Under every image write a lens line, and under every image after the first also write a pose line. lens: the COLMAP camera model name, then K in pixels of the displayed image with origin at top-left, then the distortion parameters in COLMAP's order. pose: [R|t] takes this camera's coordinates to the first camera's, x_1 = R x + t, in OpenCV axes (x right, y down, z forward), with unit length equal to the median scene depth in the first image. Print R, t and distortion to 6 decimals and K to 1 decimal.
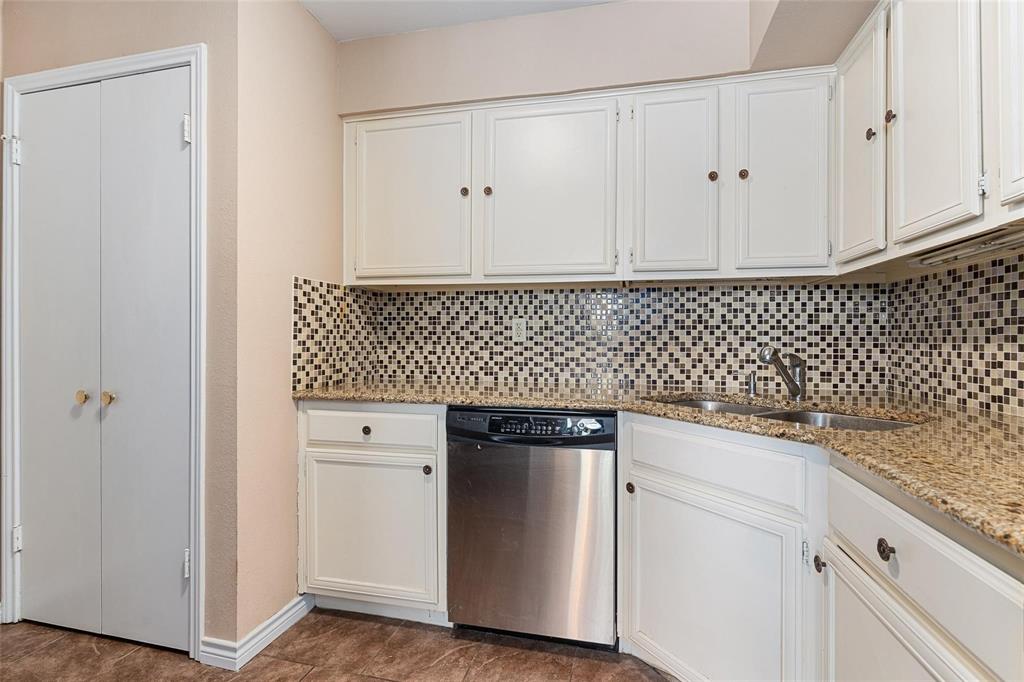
lens RADIAL K [[467.9, 0, 515.4], [0, 467.9, 342.6], [0, 0, 1]] dist [-0.002668, 0.000242]
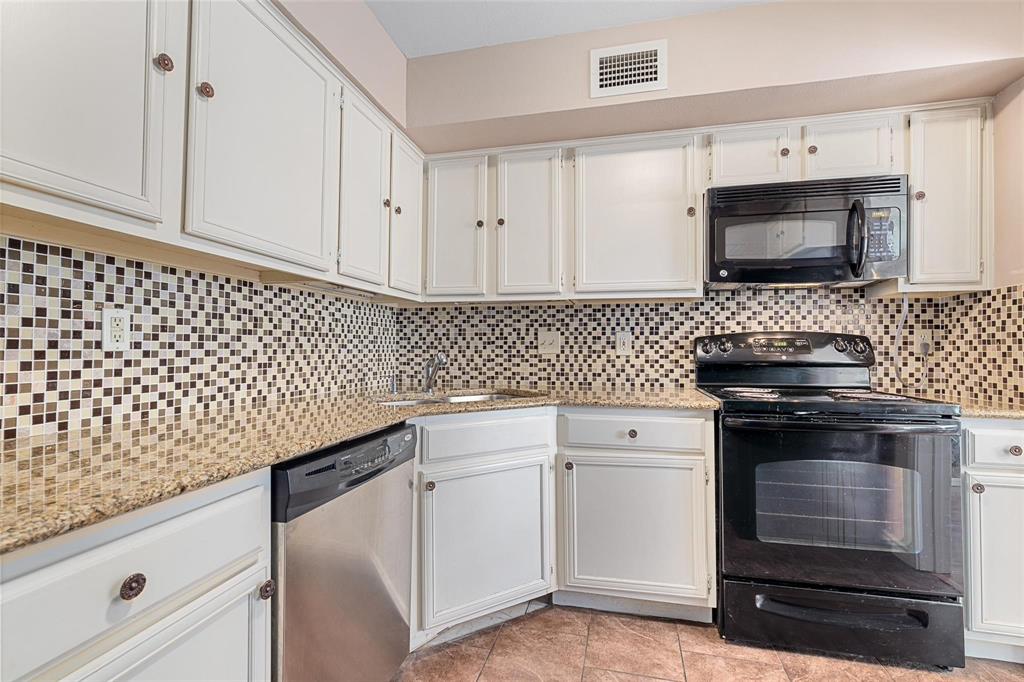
lens RADIAL K [[467.9, 0, 512.6], [0, 467.9, 338.0], [0, 0, 1]] dist [-0.002668, 0.000242]
pose [[-0.000606, 0.018021, 0.999837, -0.585311], [0.003462, 0.999832, -0.018019, -0.006122], [-0.999994, 0.003450, -0.000668, 0.573213]]
